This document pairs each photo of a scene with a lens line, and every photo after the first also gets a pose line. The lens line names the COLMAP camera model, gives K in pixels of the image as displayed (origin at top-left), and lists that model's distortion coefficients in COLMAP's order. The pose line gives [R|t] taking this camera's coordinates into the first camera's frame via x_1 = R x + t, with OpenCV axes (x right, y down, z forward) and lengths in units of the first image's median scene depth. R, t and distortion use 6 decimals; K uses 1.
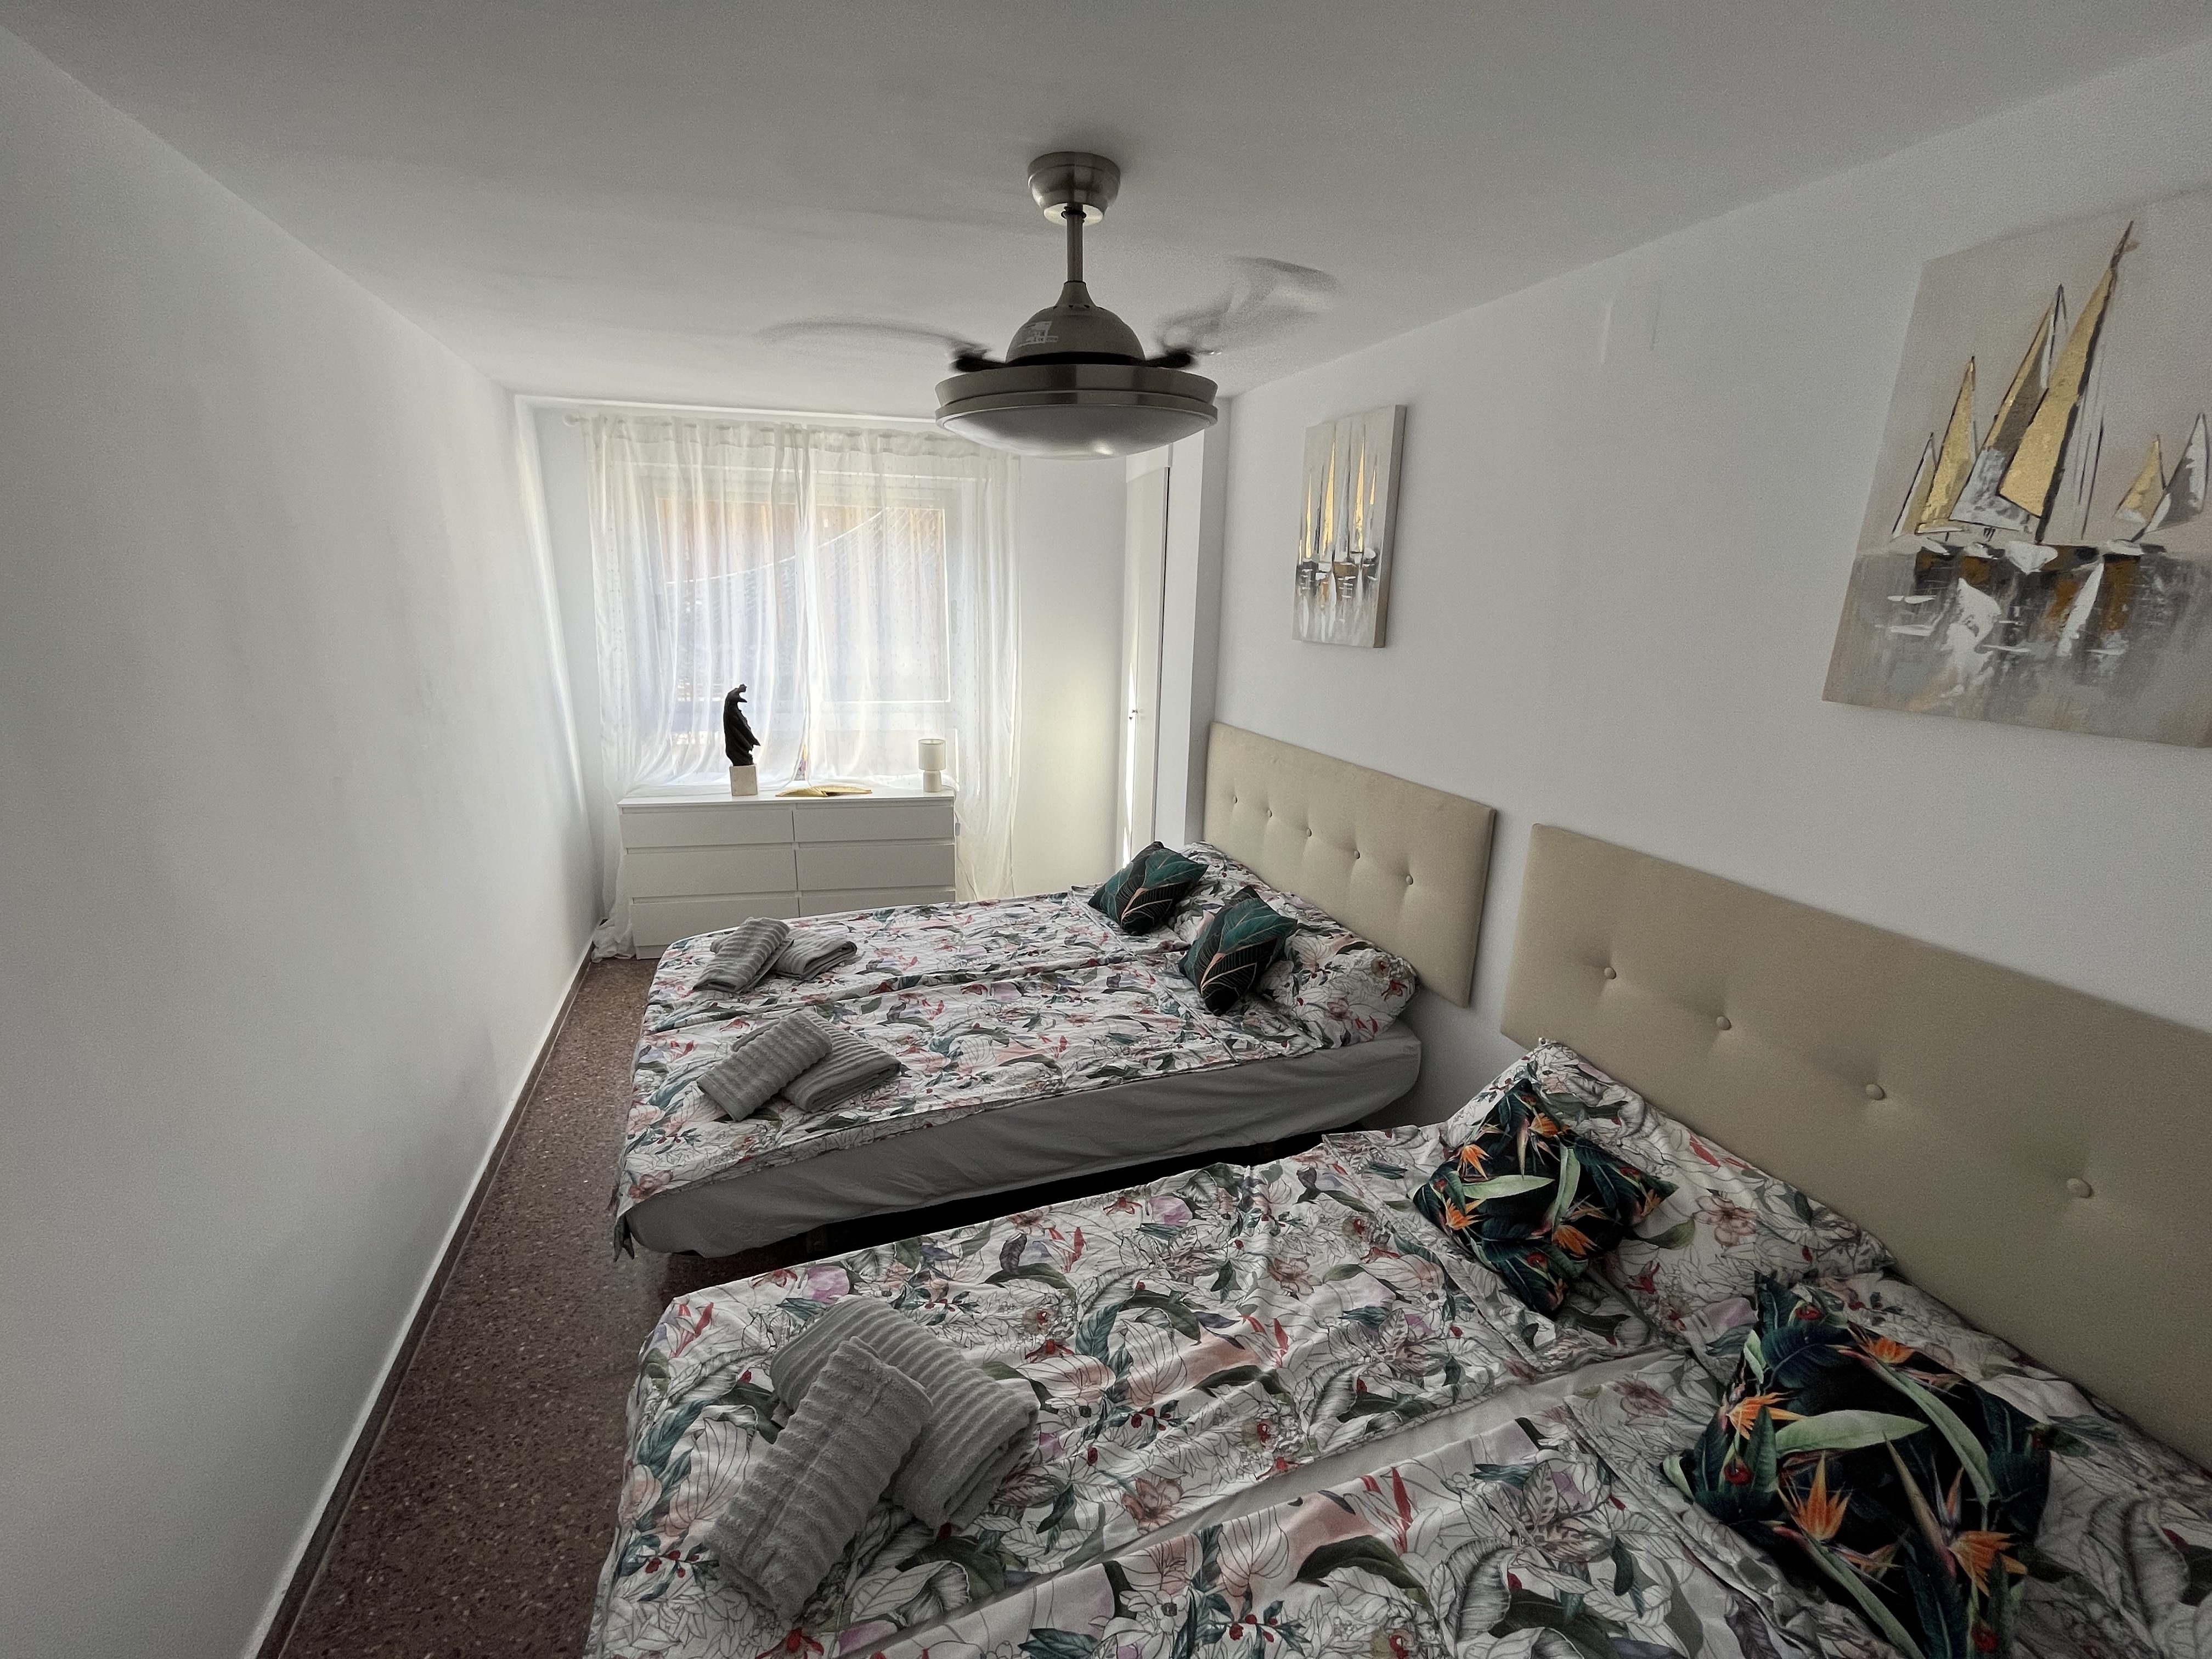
lens RADIAL K [[901.9, 0, 1104.8], [0, 901.9, 824.9], [0, 0, 1]] dist [-0.001152, -0.000079]
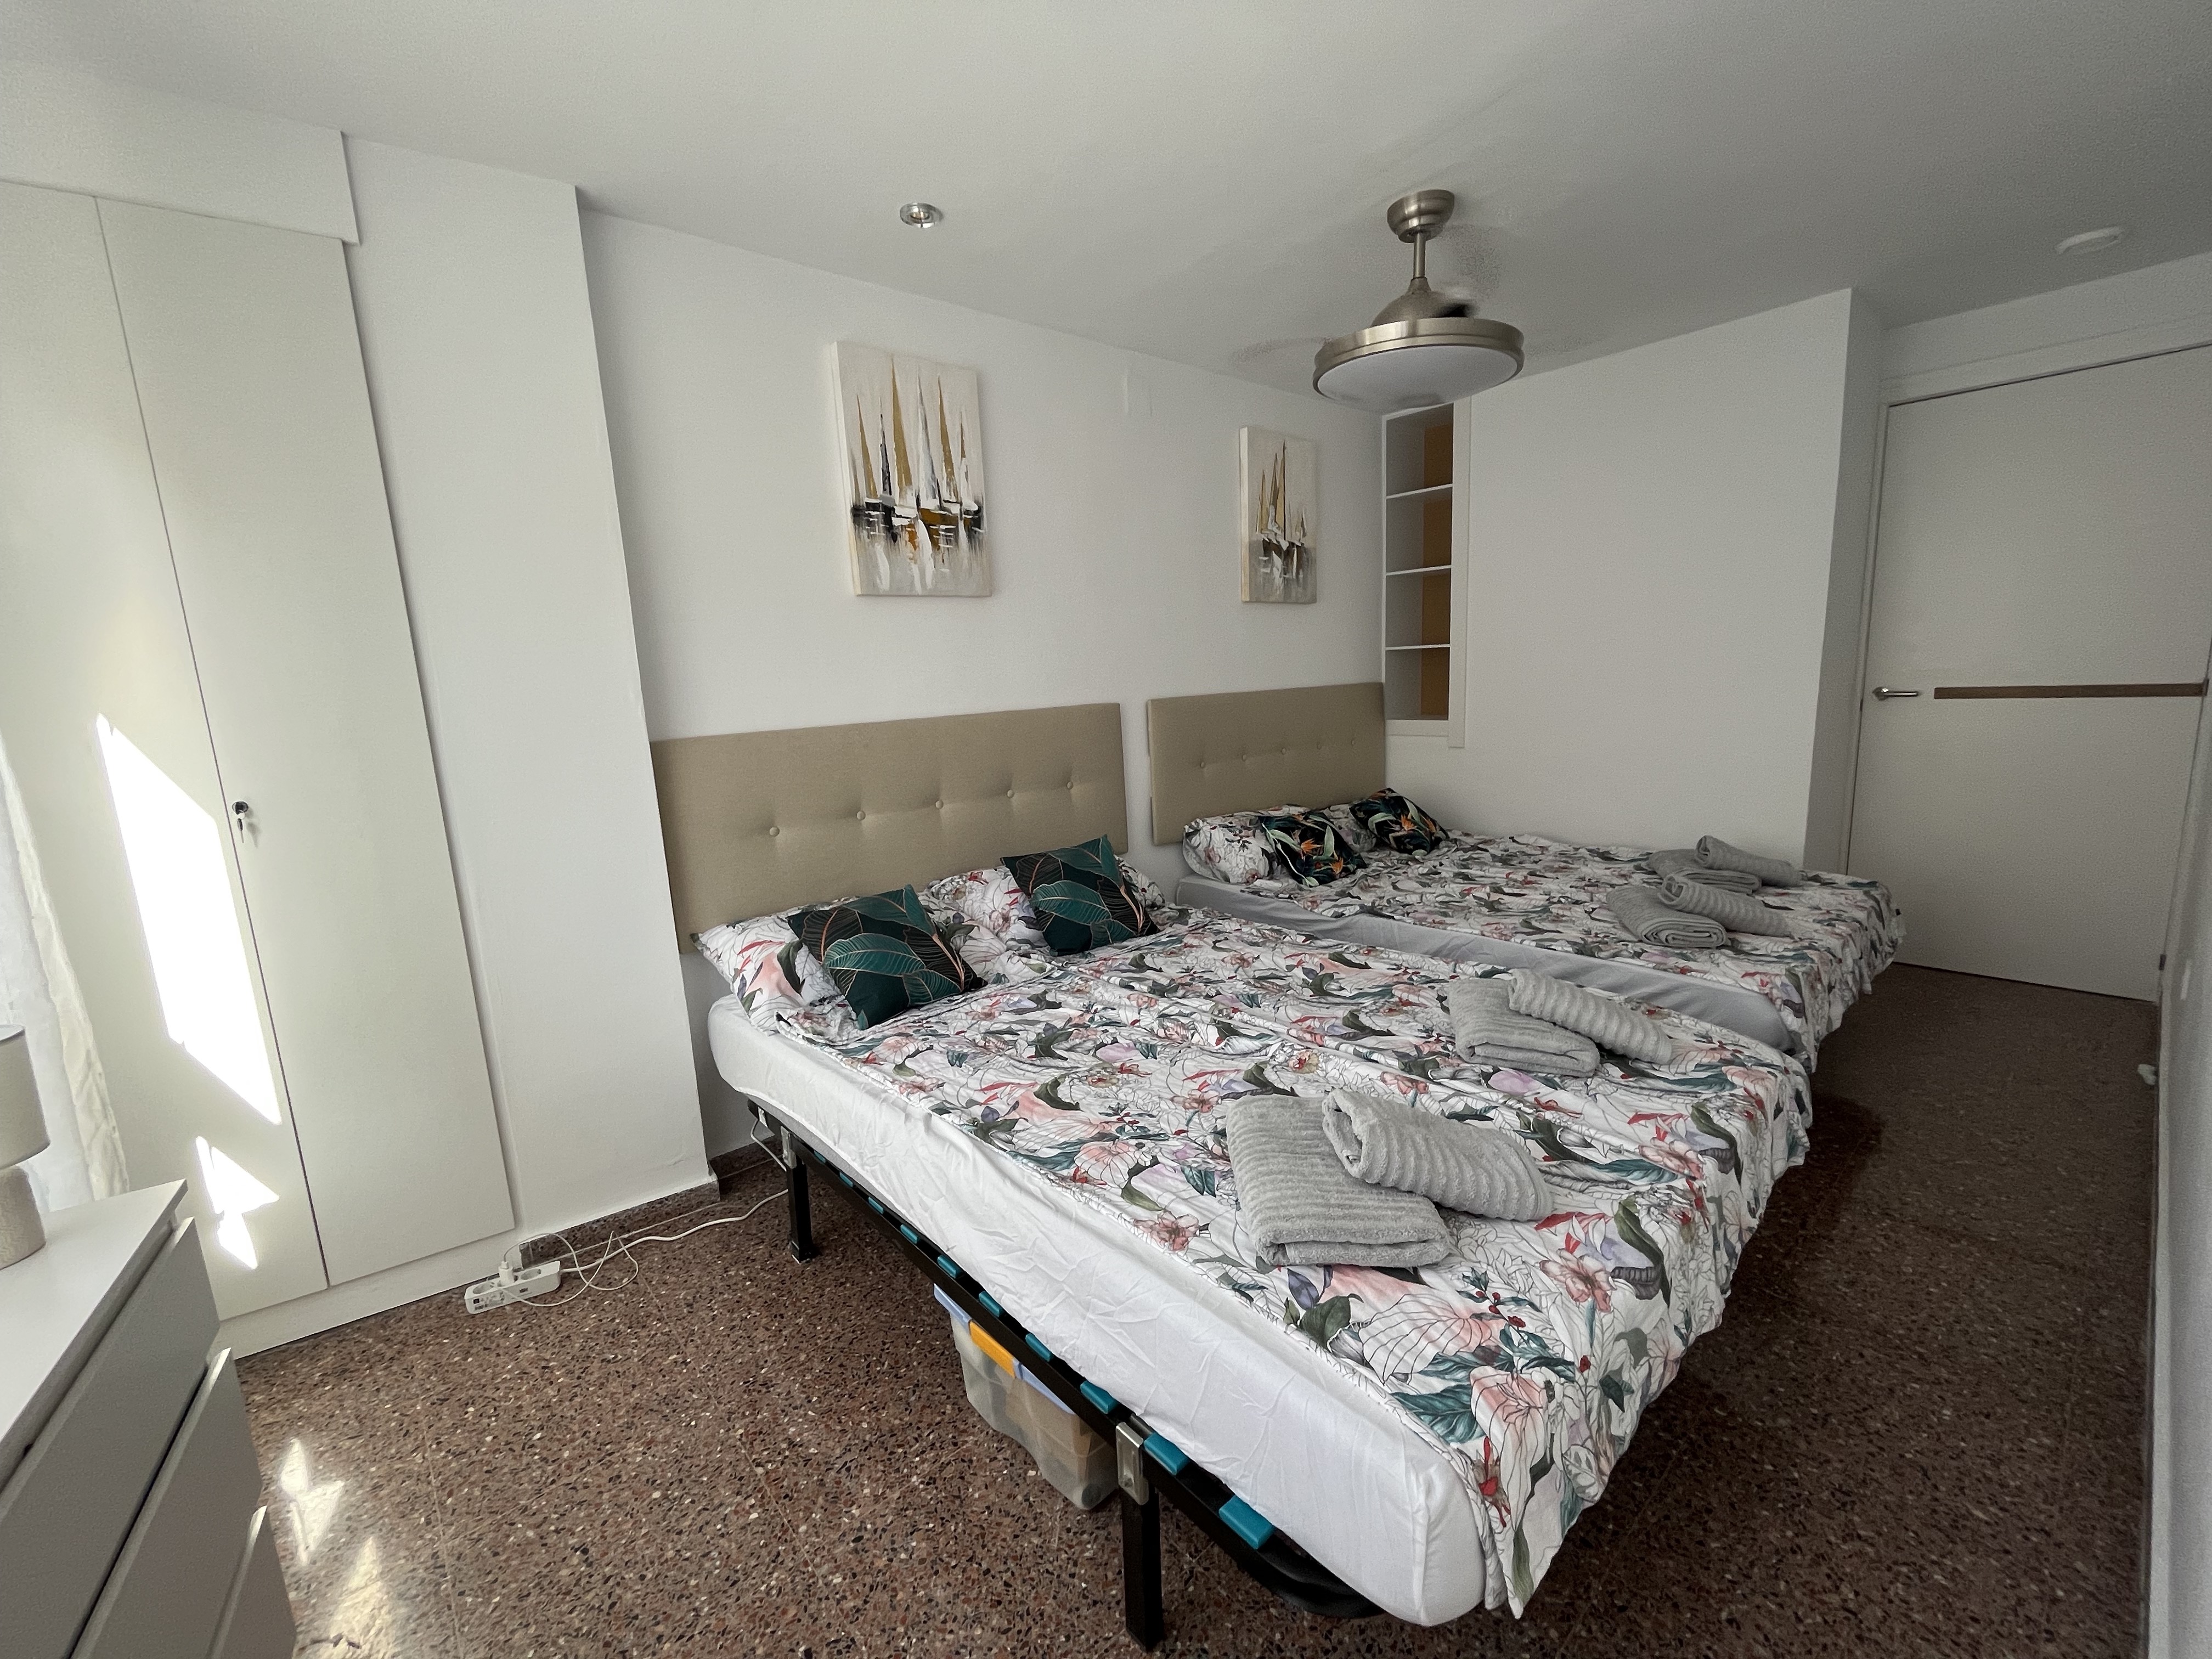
lens RADIAL K [[901.9, 0, 1104.9], [0, 901.9, 832.9], [0, 0, 1]] dist [-0.001152, -0.000079]
pose [[-0.354909, -0.164262, 0.920357, -0.787467], [0.283262, 0.919276, 0.273301, -0.194477], [-0.890956, 0.357699, -0.279730, 1.294923]]
